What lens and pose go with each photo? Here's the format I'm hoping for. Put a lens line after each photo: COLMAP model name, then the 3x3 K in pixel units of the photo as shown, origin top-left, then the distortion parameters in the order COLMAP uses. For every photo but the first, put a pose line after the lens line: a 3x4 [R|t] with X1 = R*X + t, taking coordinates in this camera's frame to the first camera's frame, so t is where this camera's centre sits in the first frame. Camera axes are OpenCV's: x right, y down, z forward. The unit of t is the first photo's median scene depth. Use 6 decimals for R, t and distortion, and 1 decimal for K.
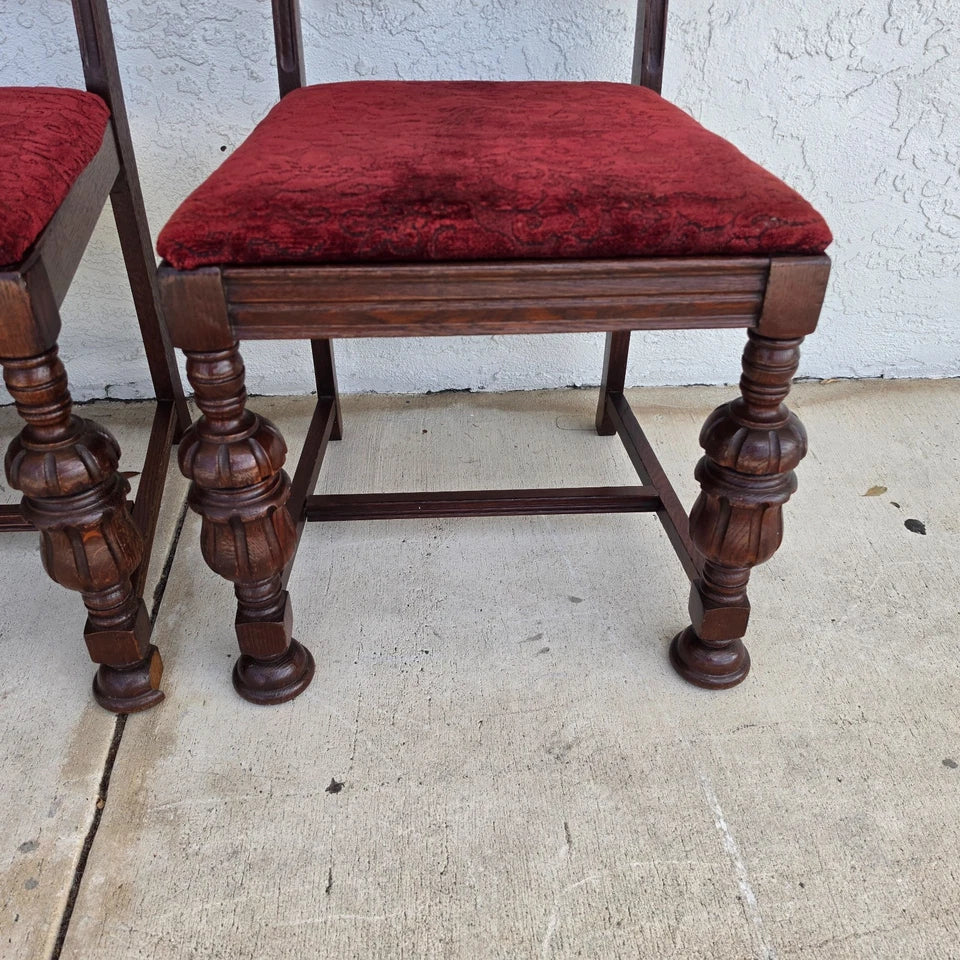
lens RADIAL K [[884.9, 0, 471.7], [0, 884.9, 485.3], [0, 0, 1]] dist [0.020969, 0.000000]
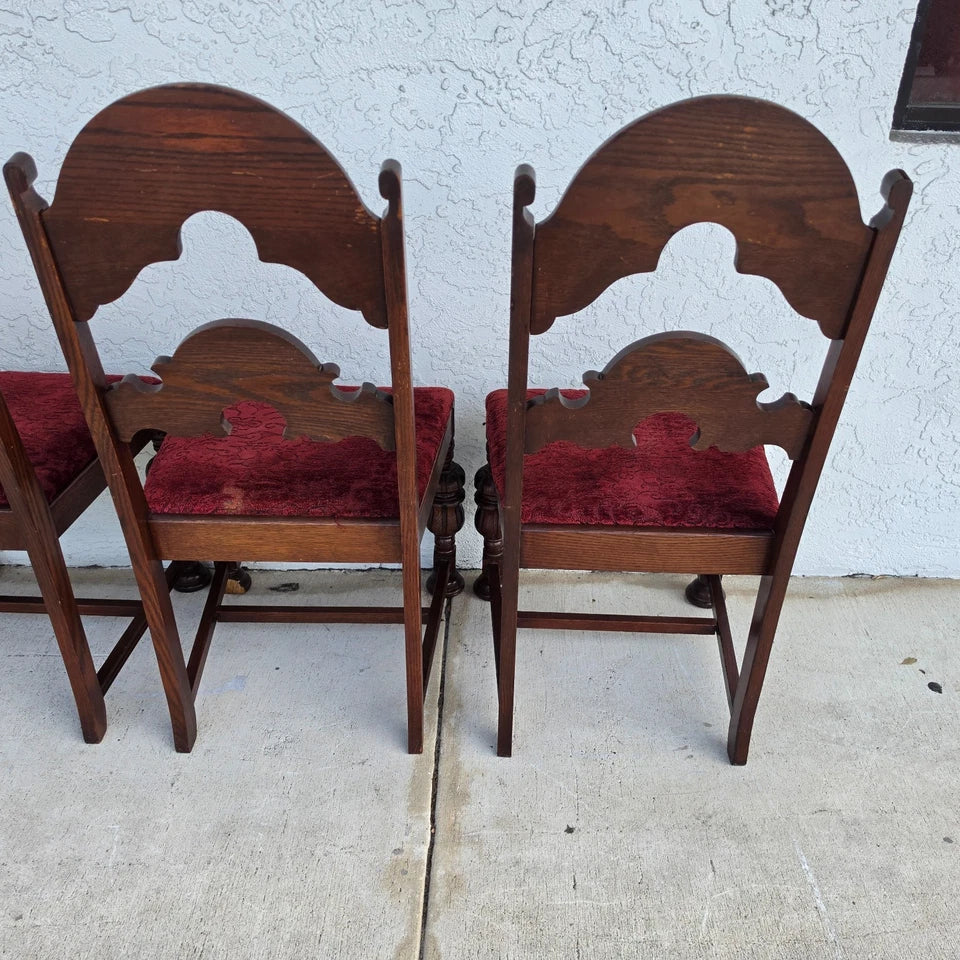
lens RADIAL K [[884.9, 0, 474.6], [0, 884.9, 484.3], [0, 0, 1]] dist [0.020969, 0.000000]
pose [[0.996821, 0.037839, -0.070121, -0.231470], [-0.046471, 0.990957, -0.125872, -0.086290], [0.064724, 0.128731, 0.989565, -0.734173]]
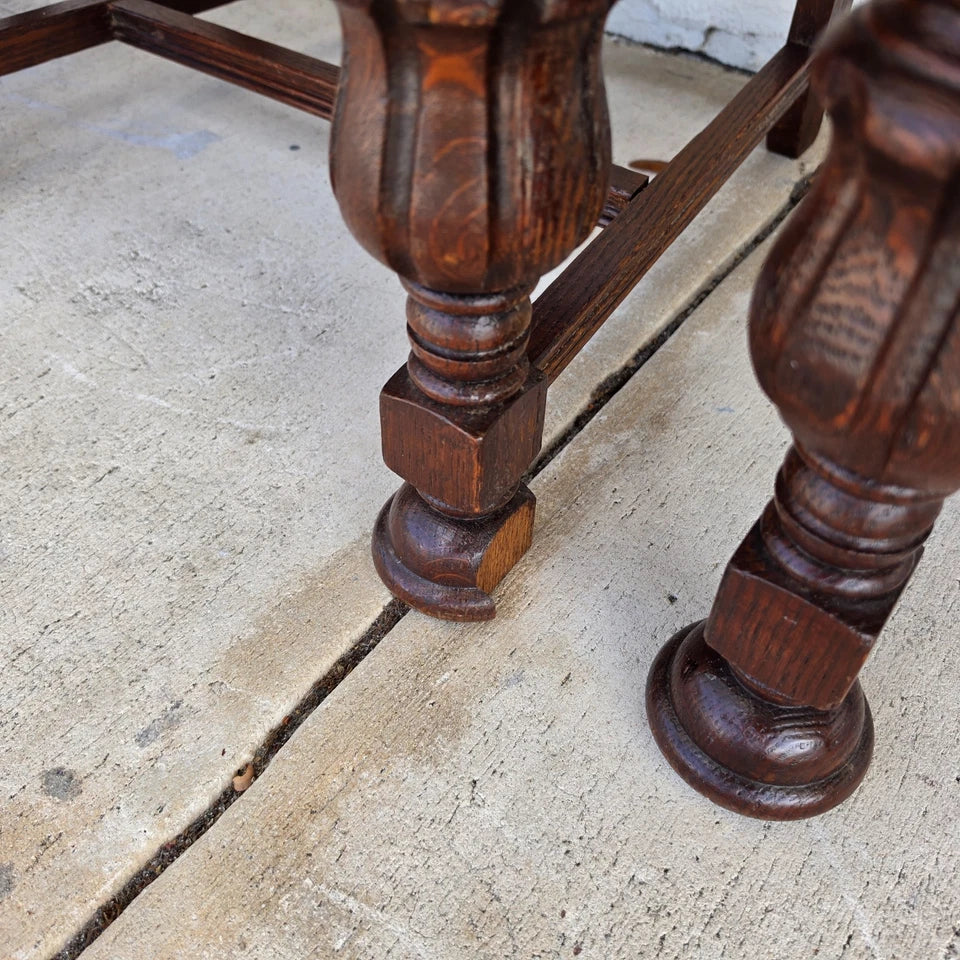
lens RADIAL K [[884.9, 0, 480.9], [0, 884.9, 477.6], [0, 0, 1]] dist [0.020969, 0.000000]
pose [[0.759476, 0.472210, -0.447453, -0.206332], [-0.399395, 0.881392, 0.252252, 0.084199], [0.513497, -0.012869, 0.857995, 0.676385]]
